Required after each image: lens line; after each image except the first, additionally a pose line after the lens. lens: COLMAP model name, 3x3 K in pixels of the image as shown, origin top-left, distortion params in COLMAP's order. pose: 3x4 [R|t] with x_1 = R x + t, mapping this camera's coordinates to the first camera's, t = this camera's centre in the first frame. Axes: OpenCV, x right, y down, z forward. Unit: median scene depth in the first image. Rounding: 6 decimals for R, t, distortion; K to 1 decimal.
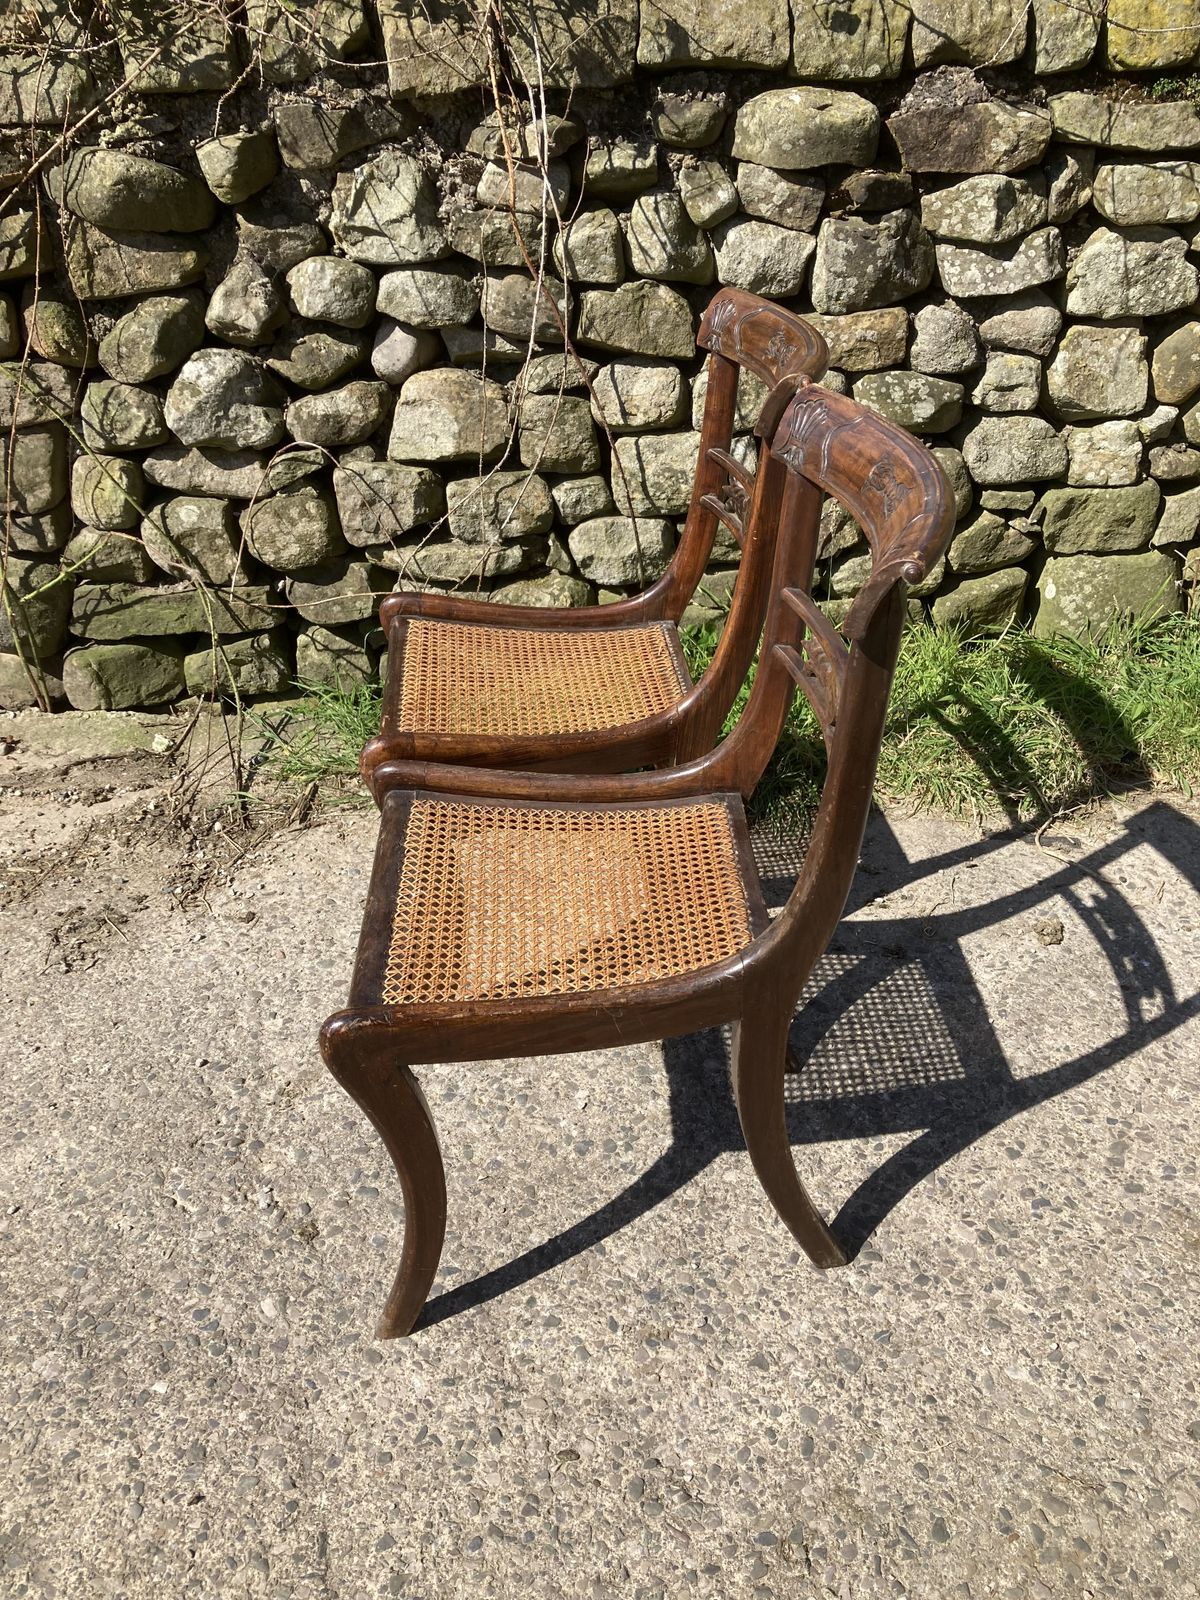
lens RADIAL K [[1316.5, 0, 624.0], [0, 1316.5, 828.3], [0, 0, 1]] dist [0.015825, -0.004503]
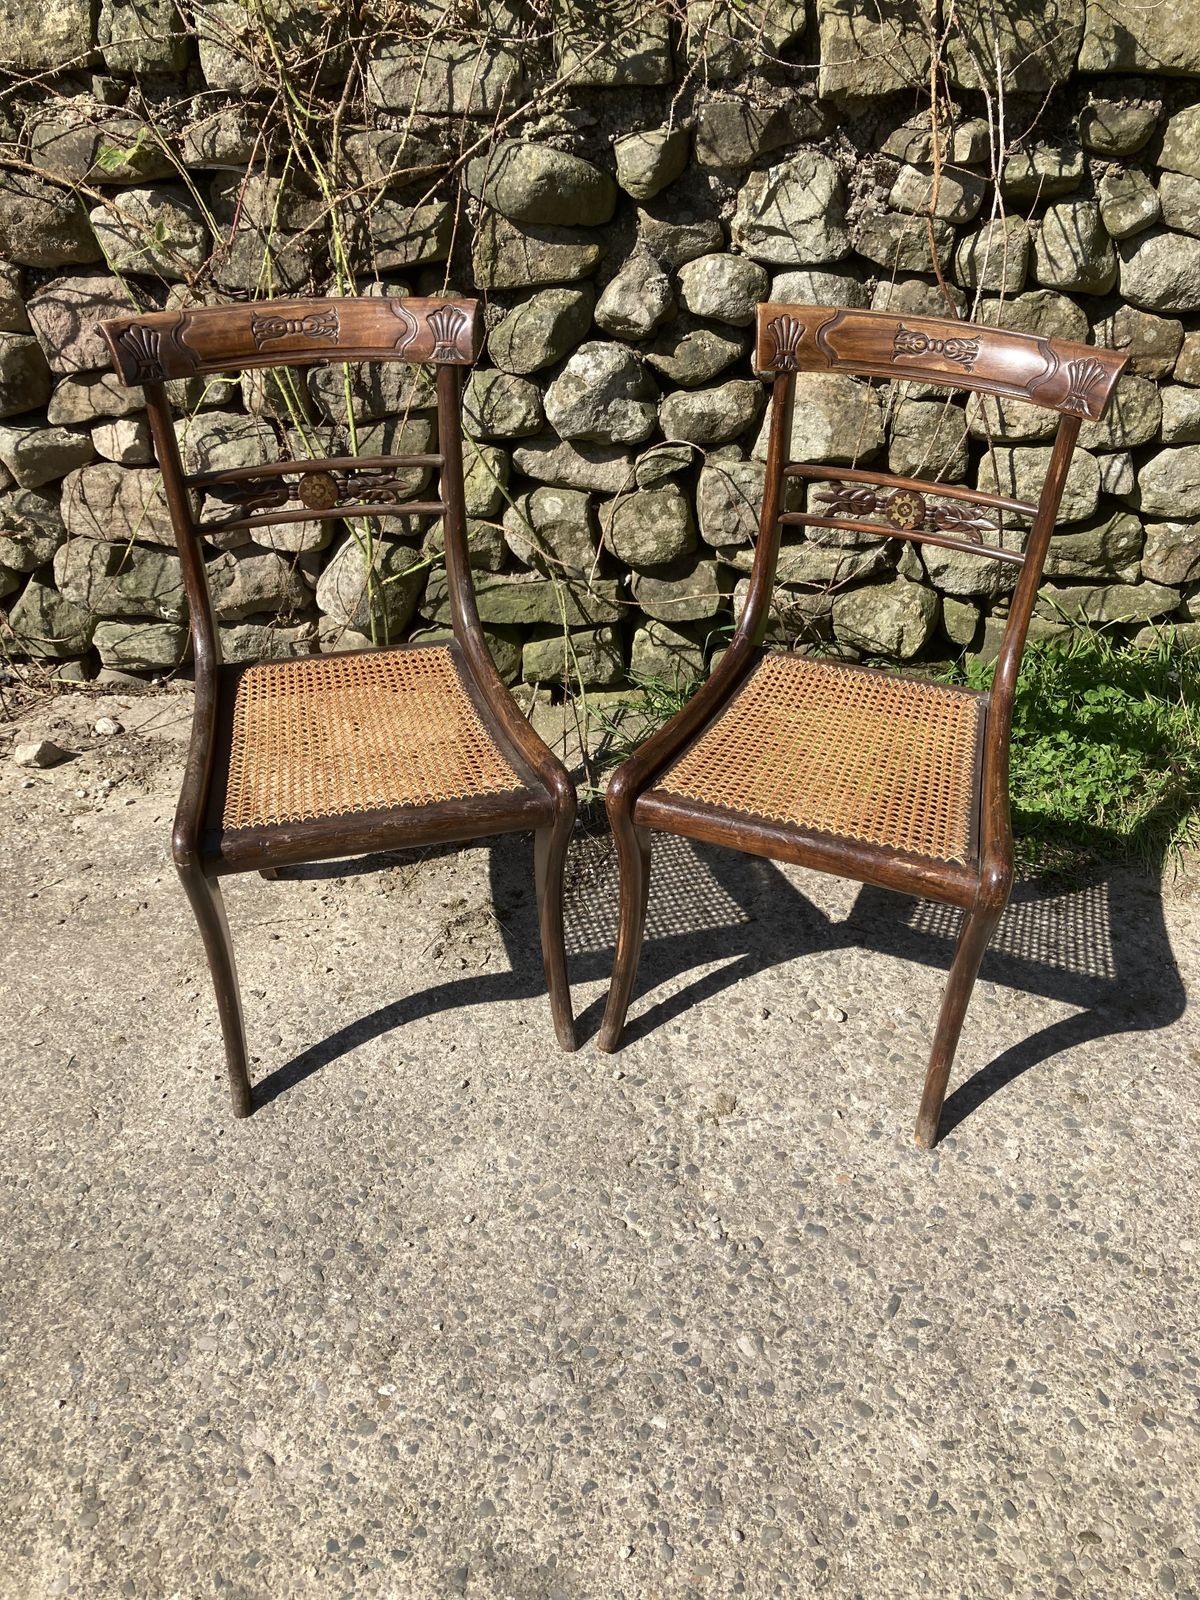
lens RADIAL K [[1316.5, 0, 610.8], [0, 1316.5, 803.7], [0, 0, 1]] dist [0.015825, -0.004503]
pose [[0.995938, 0.065860, -0.061398, -0.223788], [-0.064392, 0.997597, 0.025585, -0.043884], [0.062936, -0.021527, 0.997785, 0.002984]]
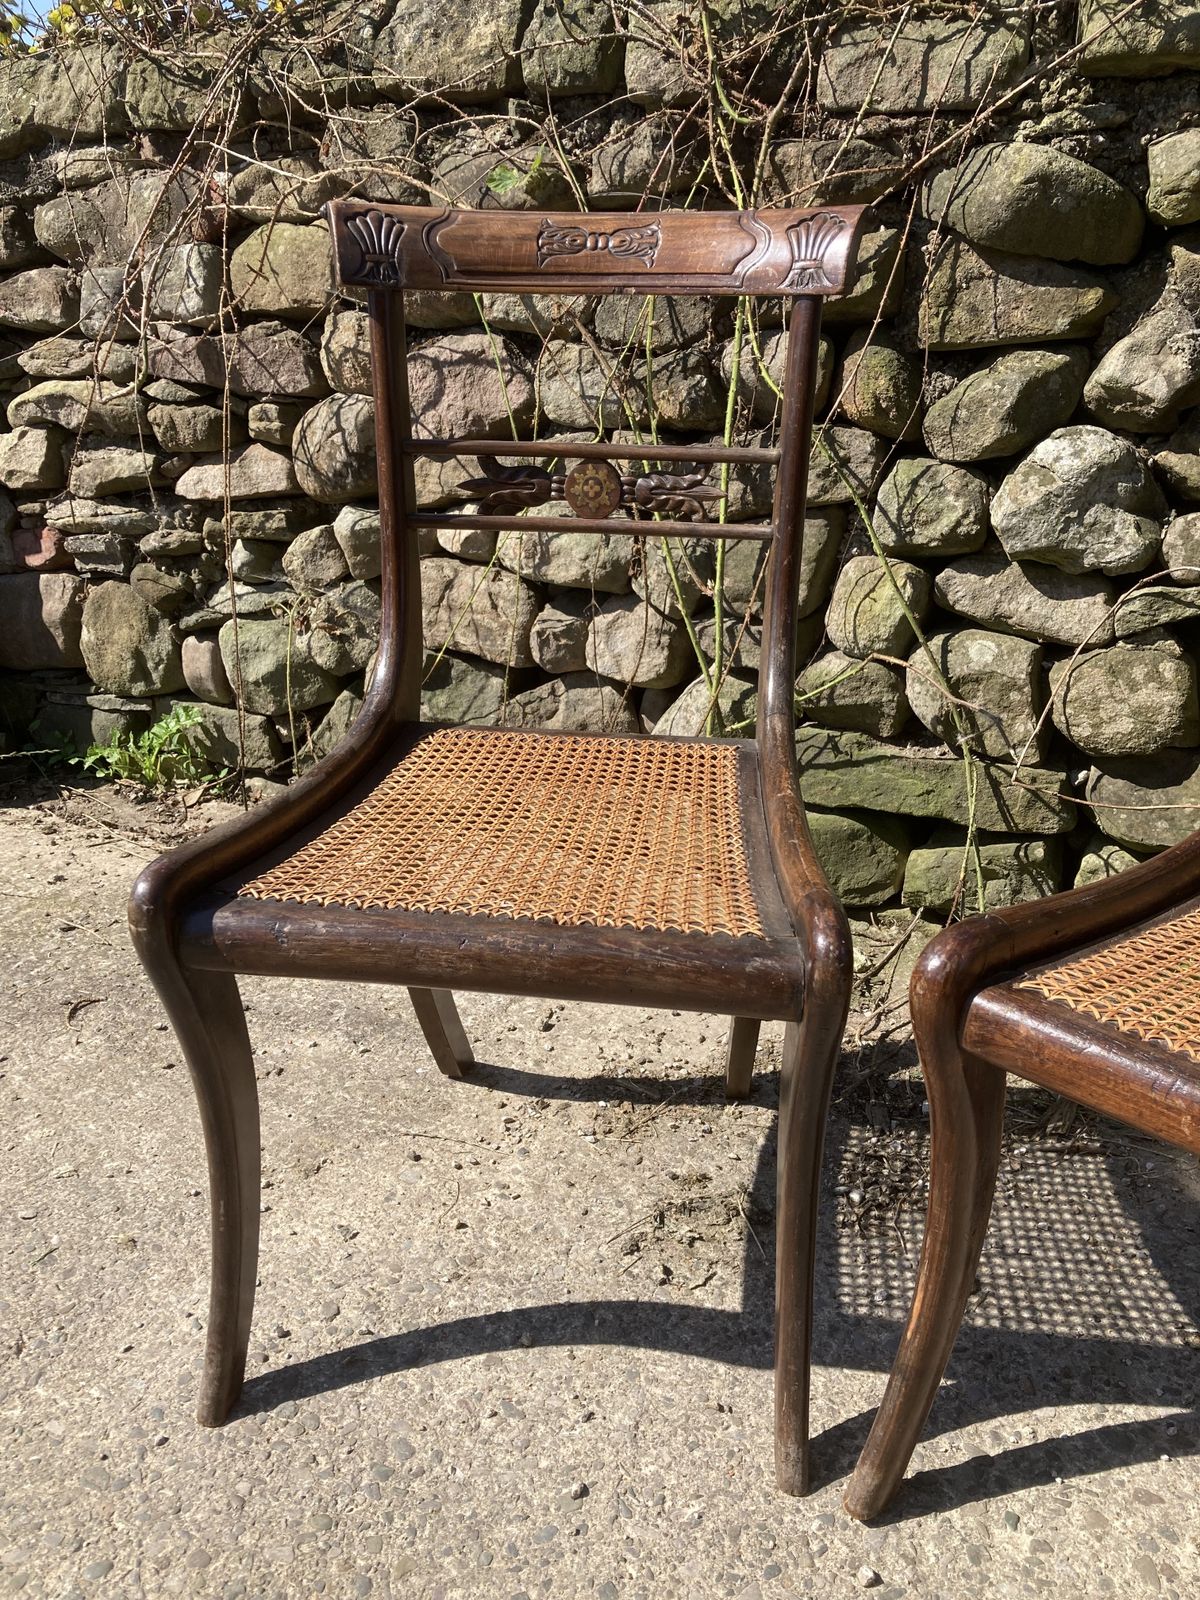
lens RADIAL K [[1316.5, 0, 616.3], [0, 1316.5, 808.9], [0, 0, 1]] dist [0.015825, -0.004503]
pose [[0.881408, 0.189341, -0.432747, -0.195081], [-0.282212, 0.945744, -0.161008, 0.007204], [0.378783, 0.264040, 0.887021, 0.354393]]
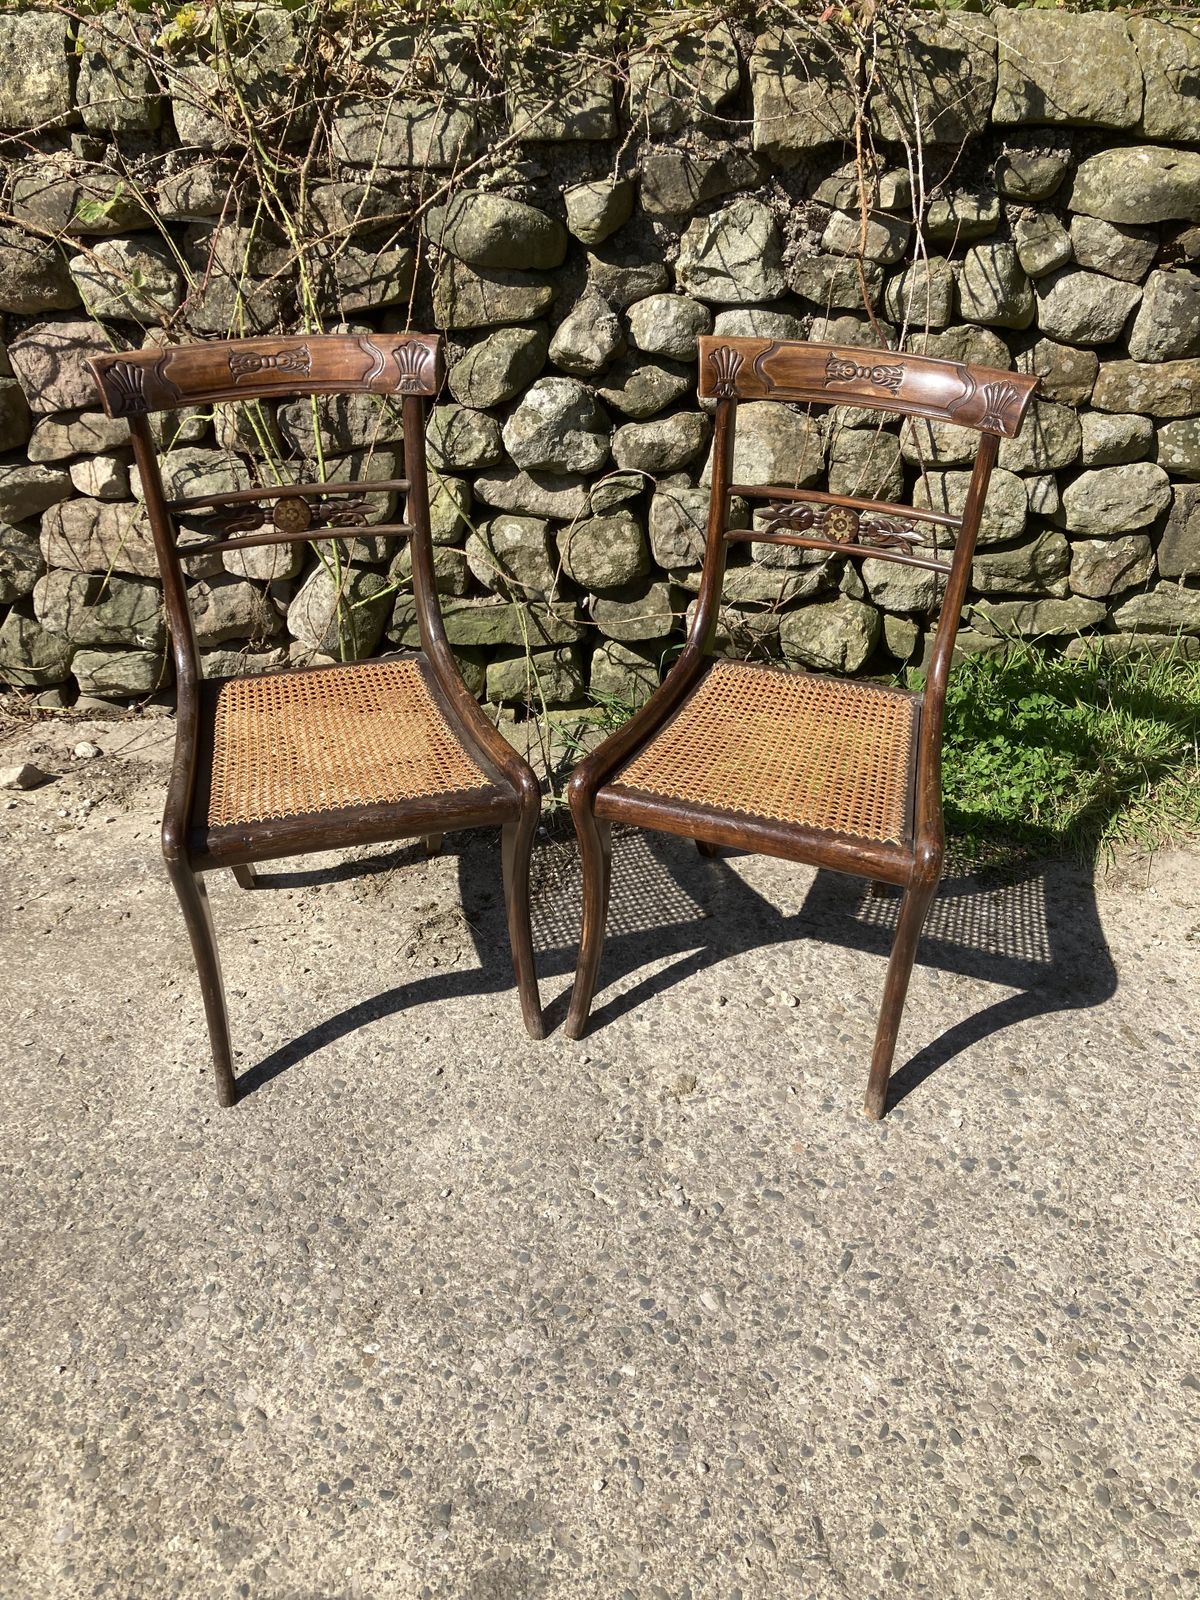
lens RADIAL K [[1316.5, 0, 606.8], [0, 1316.5, 805.0], [0, 0, 1]] dist [0.015825, -0.004503]
pose [[0.998235, 0.044531, -0.039281, -0.217352], [-0.044920, 0.998950, -0.009056, -0.015349], [0.038837, 0.010805, 0.999187, -0.047593]]
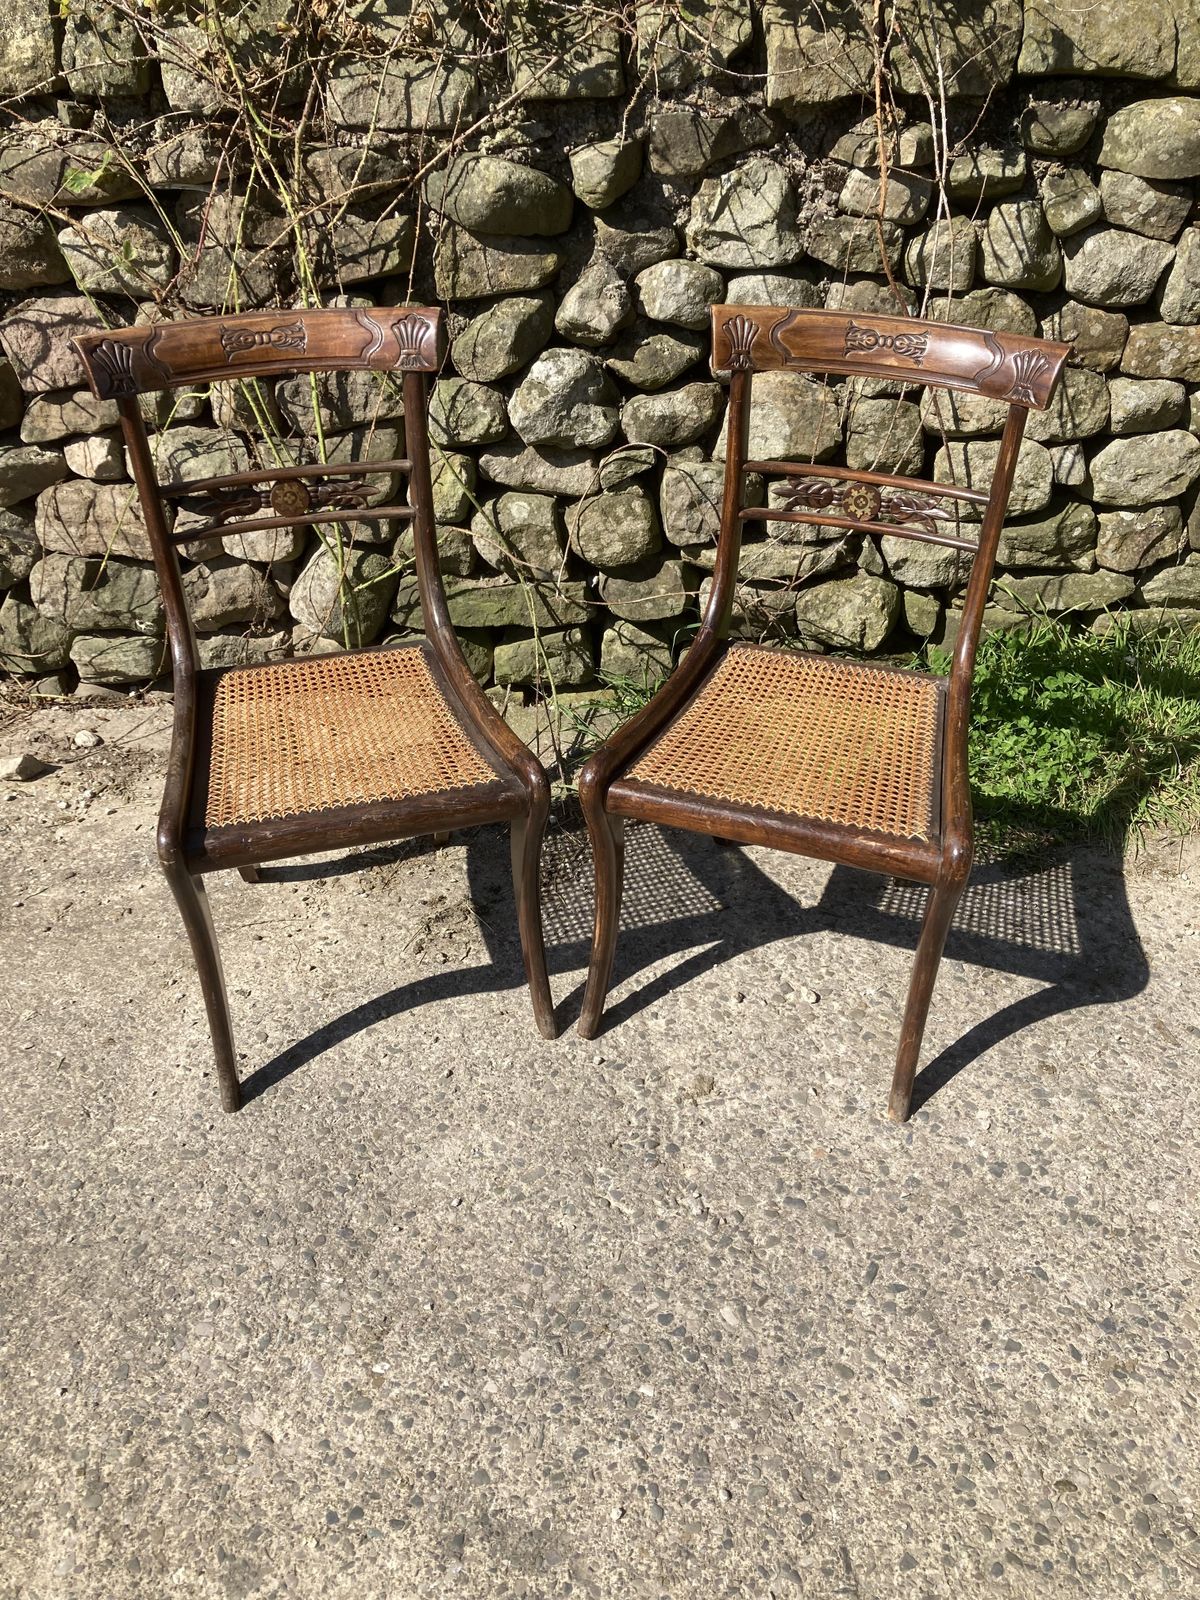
lens RADIAL K [[1316.5, 0, 600.8], [0, 1316.5, 804.0], [0, 0, 1]] dist [0.015825, -0.004503]
pose [[0.997968, 0.037456, -0.051555, -0.219809], [-0.036632, 0.999187, 0.016832, -0.032414], [0.052144, -0.014909, 0.998528, -0.017345]]
